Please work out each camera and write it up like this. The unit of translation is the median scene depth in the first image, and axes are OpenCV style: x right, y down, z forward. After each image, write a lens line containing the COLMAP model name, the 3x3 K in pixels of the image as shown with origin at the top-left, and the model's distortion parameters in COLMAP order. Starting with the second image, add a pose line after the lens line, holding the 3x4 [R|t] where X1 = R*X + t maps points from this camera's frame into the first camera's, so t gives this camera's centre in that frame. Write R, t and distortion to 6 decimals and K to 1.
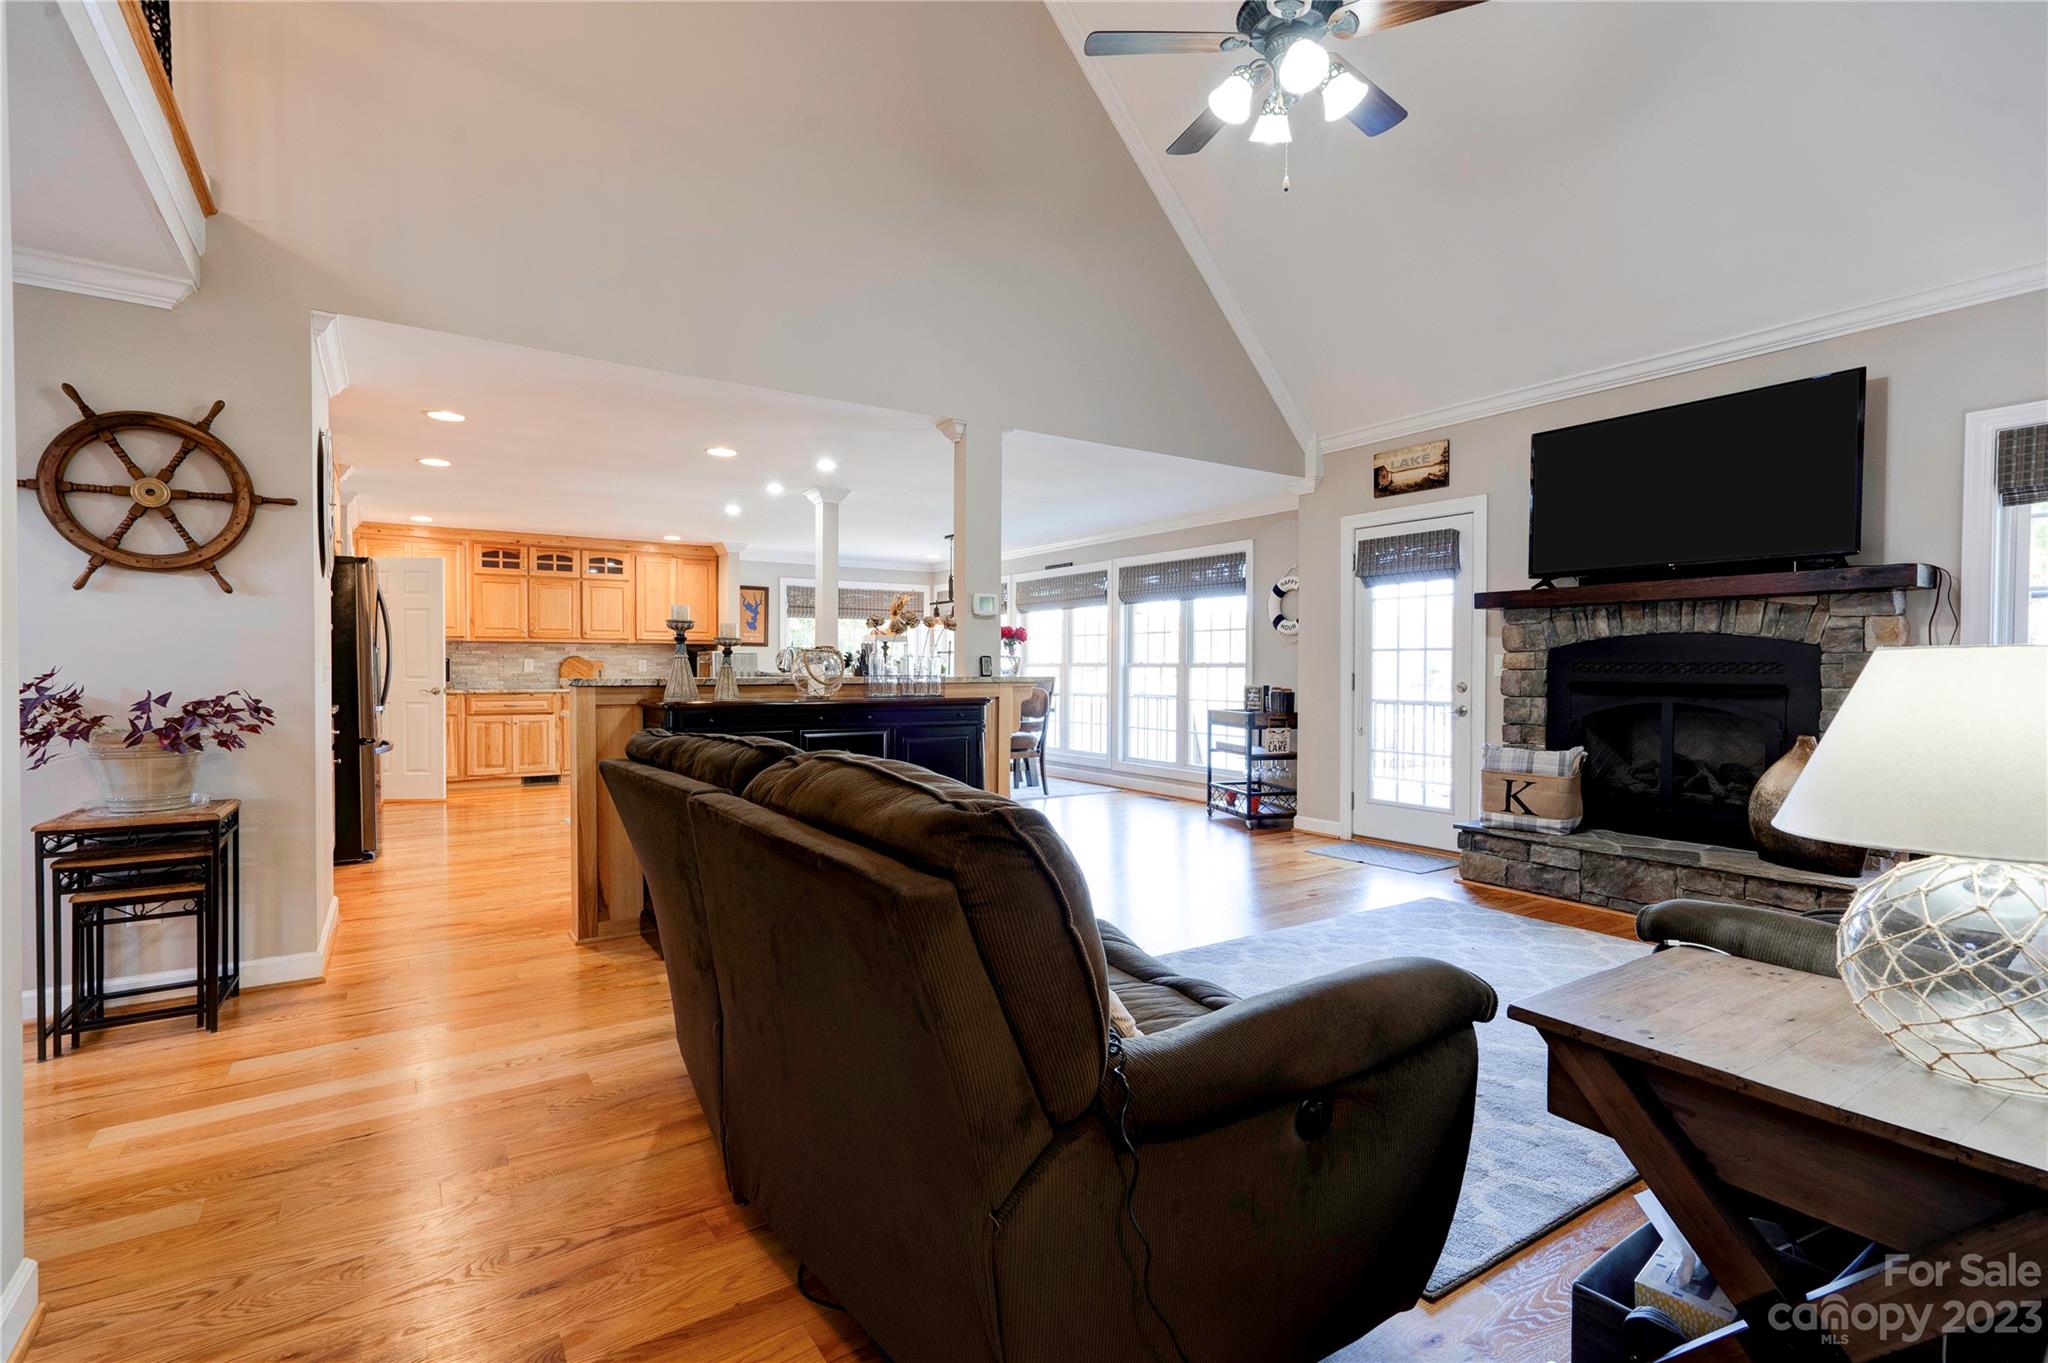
lens RADIAL K [[955.0, 0, 1024.0], [0, 955.0, 681.5], [0, 0, 1]] dist [0.015667, 0.001117]
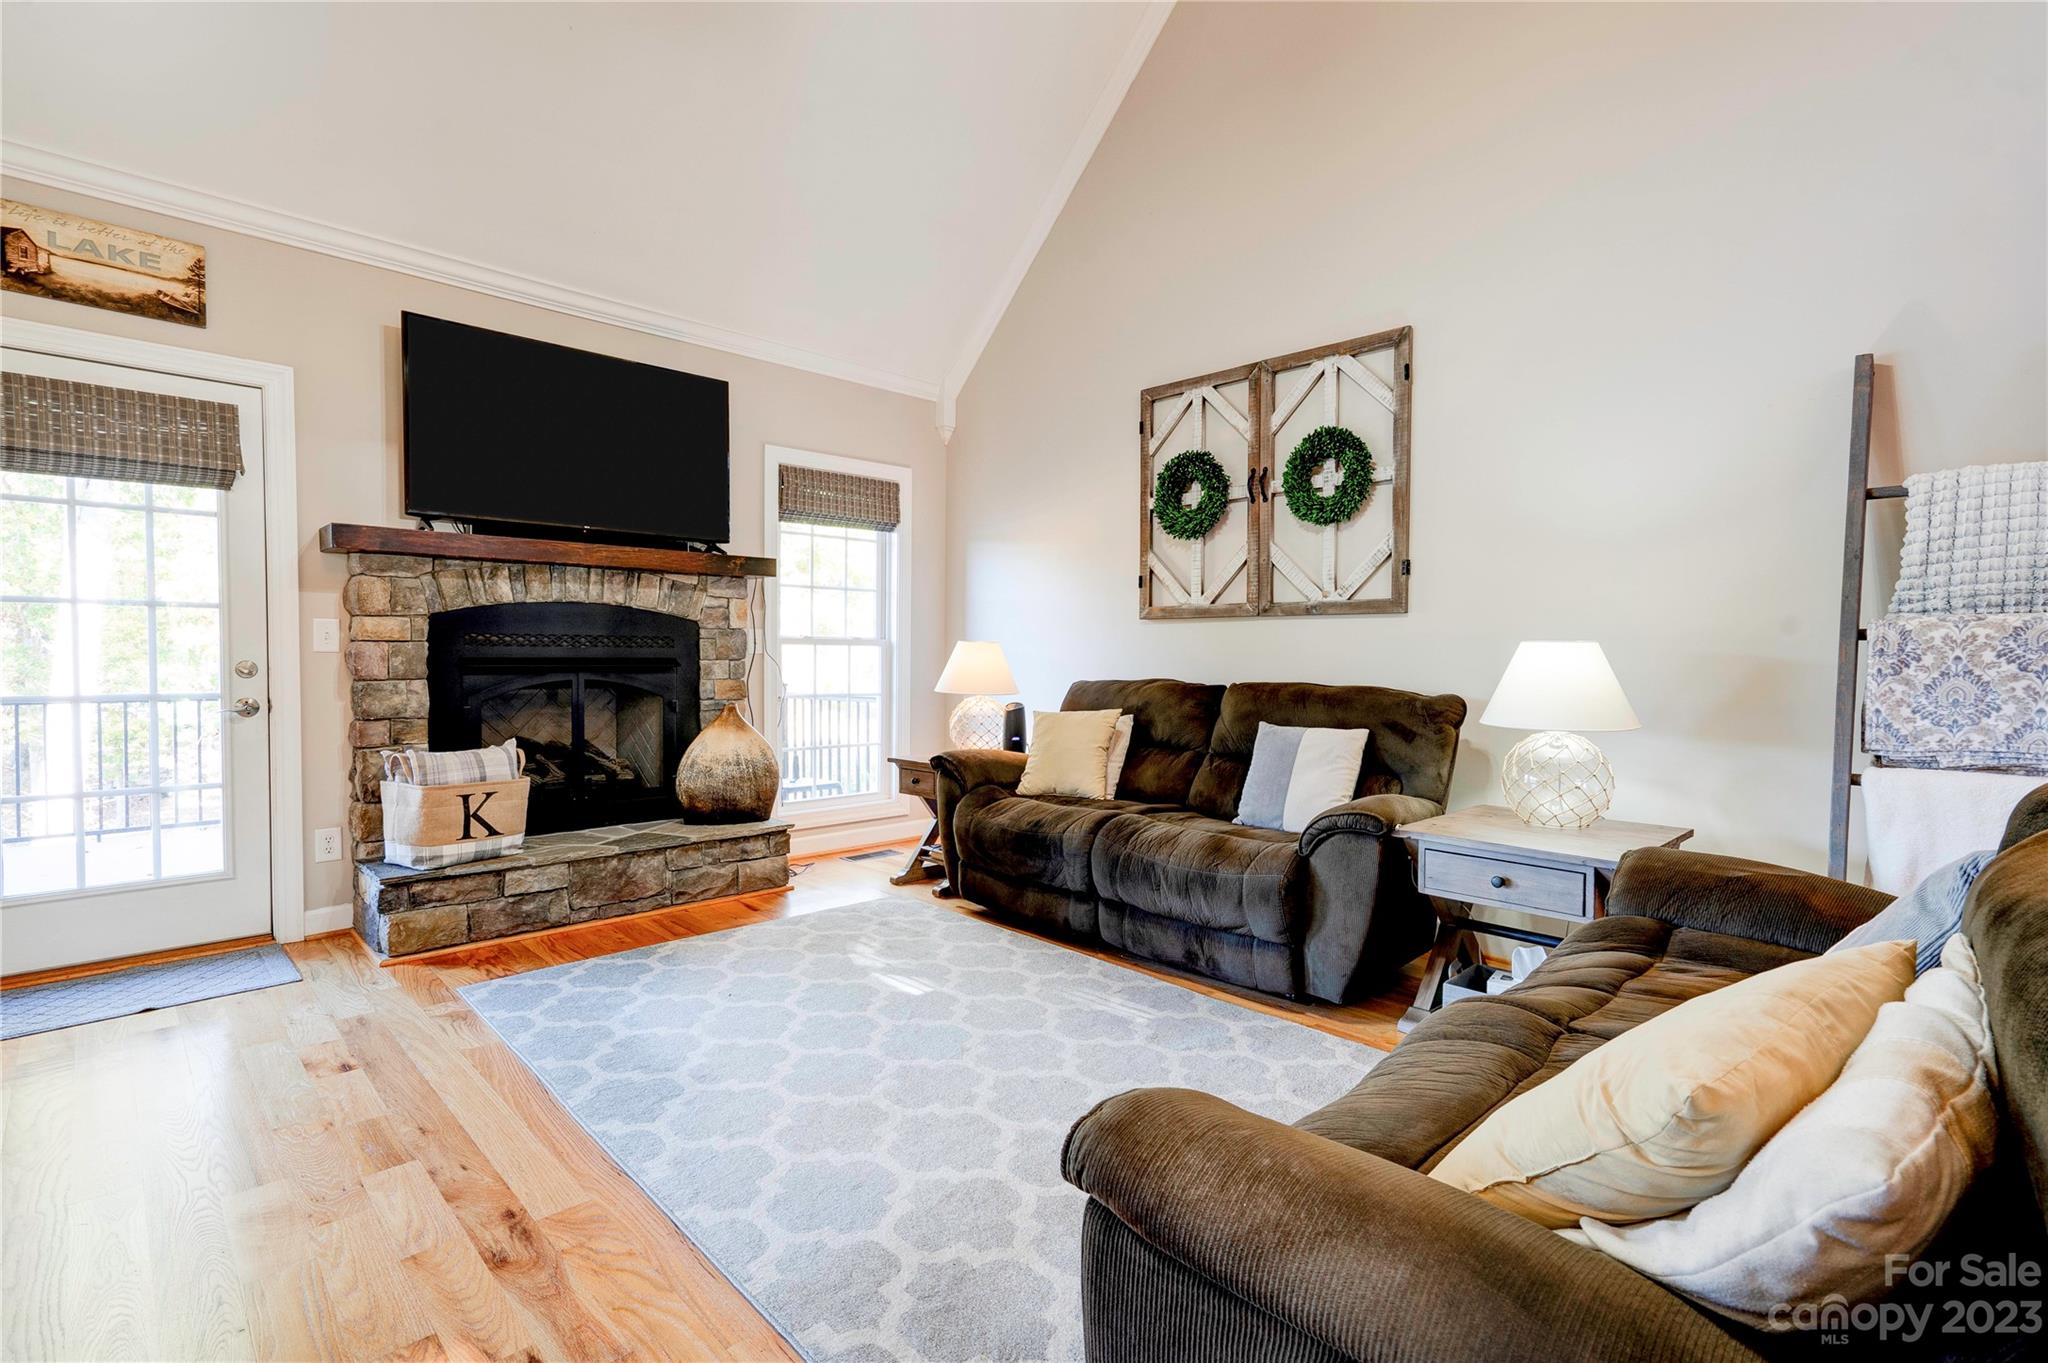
lens RADIAL K [[955.0, 0, 1024.0], [0, 955.0, 681.5], [0, 0, 1]] dist [0.015667, 0.001117]
pose [[-0.168324, -0.035811, 0.985081, -0.274988], [0.007878, 0.999259, 0.037672, -0.006359], [-0.985700, 0.014101, -0.167917, 0.710353]]
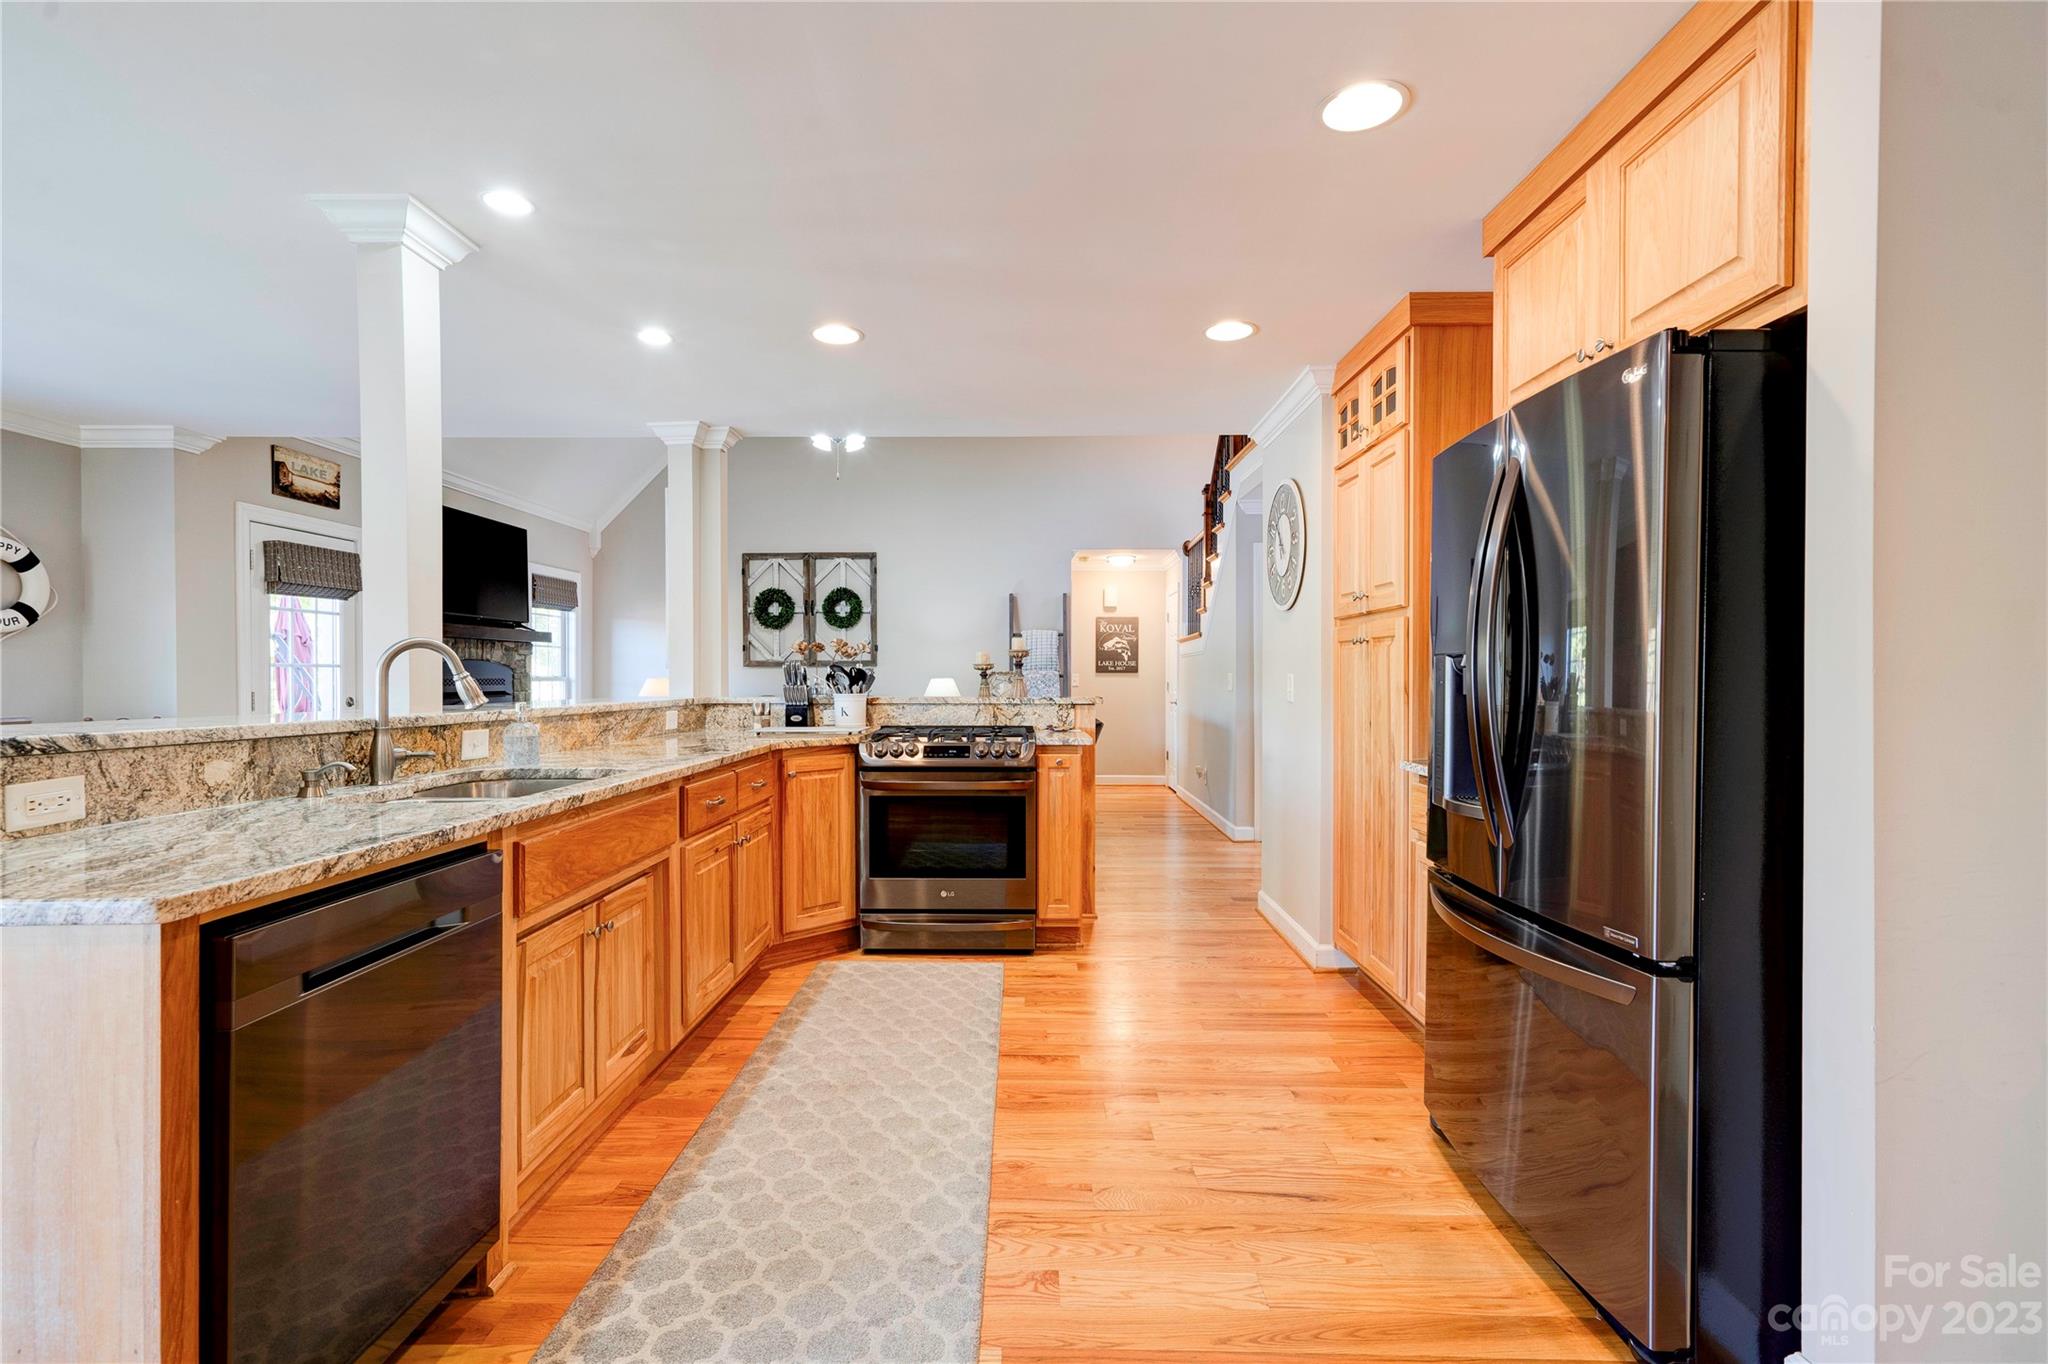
lens RADIAL K [[879.2, 0, 1024.0], [0, 879.2, 682.0], [0, 0, 1]] dist [0.000876, 0.000185]
pose [[-0.823311, -0.007667, 0.567538, -0.832338], [0.007191, 0.999688, 0.023936, -0.040515], [-0.567545, 0.023788, -0.822999, 1.599622]]
